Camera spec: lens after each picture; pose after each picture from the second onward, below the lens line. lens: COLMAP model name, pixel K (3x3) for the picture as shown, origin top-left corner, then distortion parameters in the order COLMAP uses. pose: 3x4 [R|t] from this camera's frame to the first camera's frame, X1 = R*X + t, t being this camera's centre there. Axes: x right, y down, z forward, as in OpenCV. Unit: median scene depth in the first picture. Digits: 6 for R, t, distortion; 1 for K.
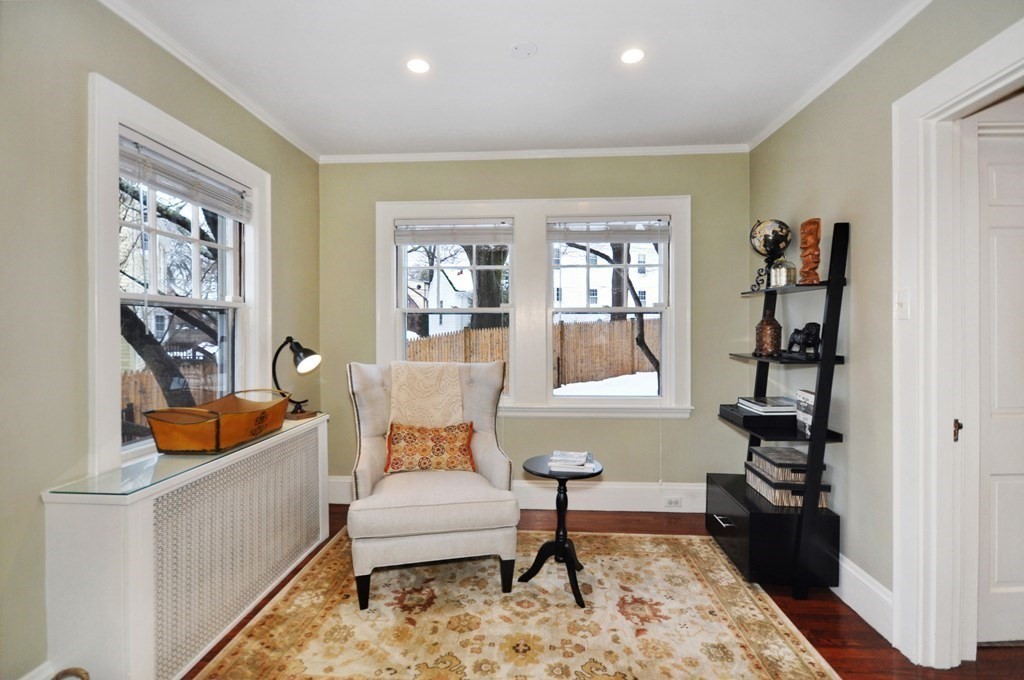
lens RADIAL K [[444.3, 0, 433.9], [0, 444.3, 334.0], [0, 0, 1]] dist [-0.004102, 0.000023]
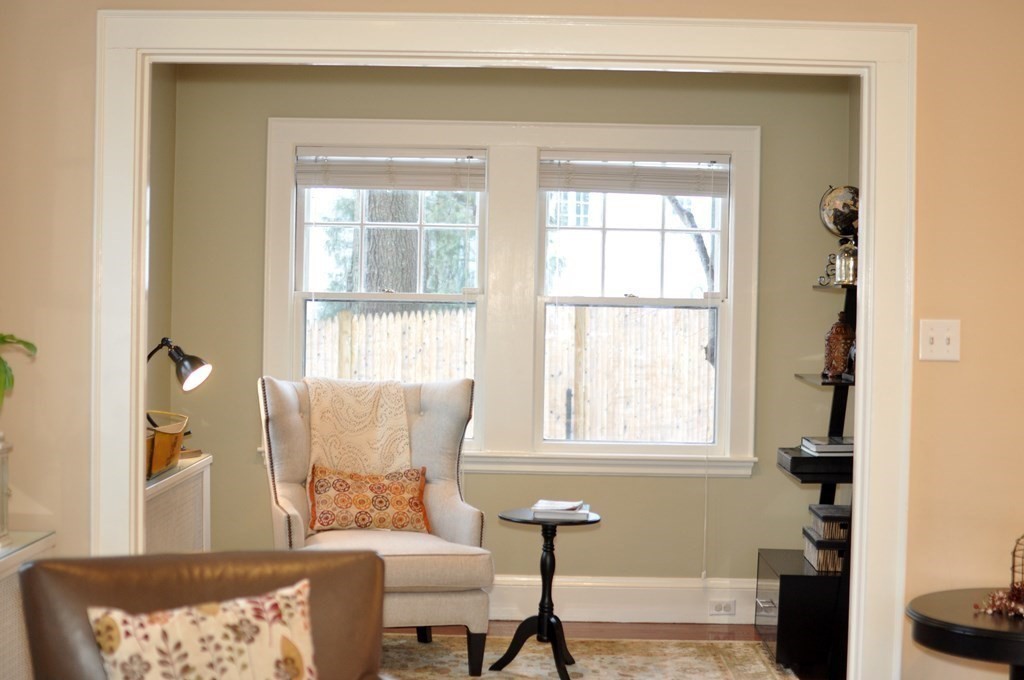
lens RADIAL K [[1549.6, 0, 513.1], [0, 1549.6, 343.3], [0, 0, 1]] dist [-0.170202, 0.000000]
pose [[0.973837, 0.018692, 0.226479, -0.340578], [-0.022519, 0.999644, 0.014323, -0.031088], [-0.226131, -0.019048, 0.973911, -1.411810]]
